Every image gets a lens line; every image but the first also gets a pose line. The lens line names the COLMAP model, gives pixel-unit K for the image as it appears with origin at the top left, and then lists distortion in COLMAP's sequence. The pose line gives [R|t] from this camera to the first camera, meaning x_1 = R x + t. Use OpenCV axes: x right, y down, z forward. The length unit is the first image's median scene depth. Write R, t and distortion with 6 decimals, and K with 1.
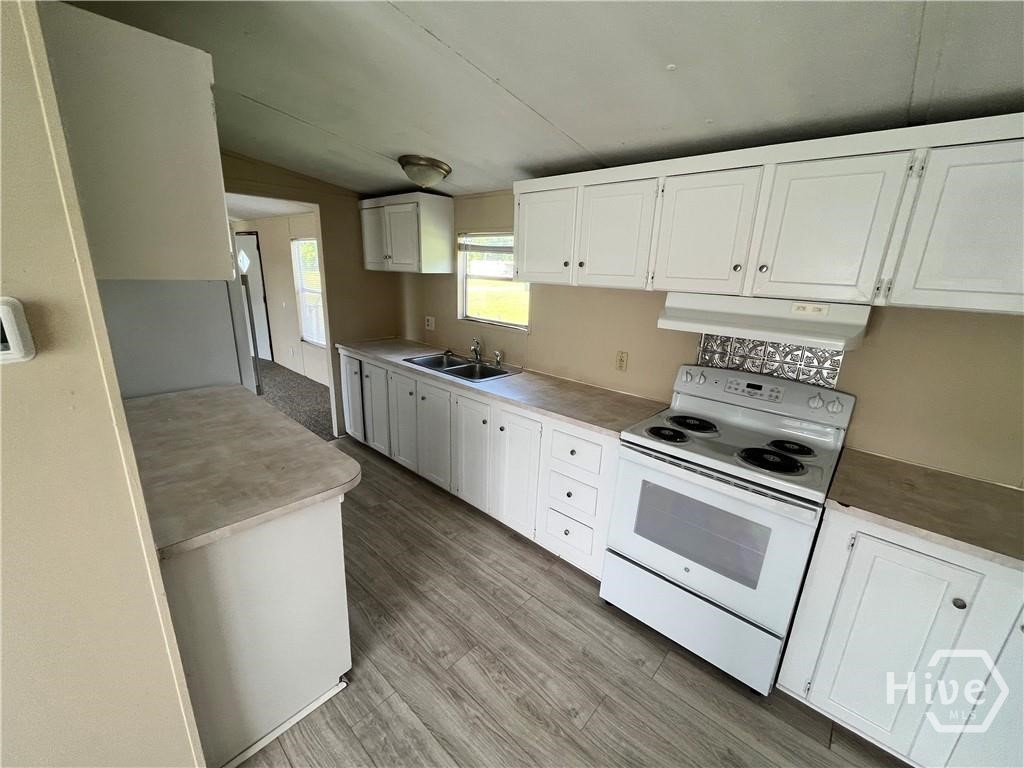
lens RADIAL K [[417.3, 0, 513.6], [0, 417.3, 382.0], [0, 0, 1]] dist [-0.001035, -0.000369]
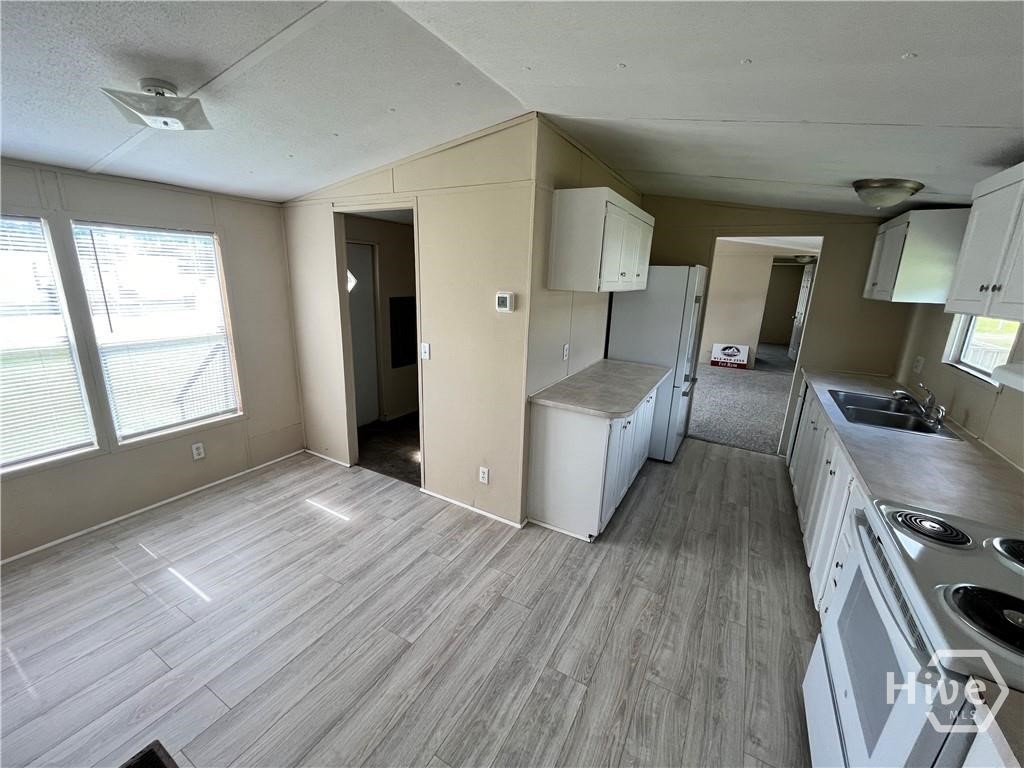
lens RADIAL K [[417.3, 0, 510.9], [0, 417.3, 383.5], [0, 0, 1]] dist [-0.001035, -0.000369]
pose [[0.213797, 0.211677, -0.953669, 0.875064], [-0.284869, 0.947320, 0.146405, -0.000327], [0.934420, 0.240370, 0.262835, 0.135997]]
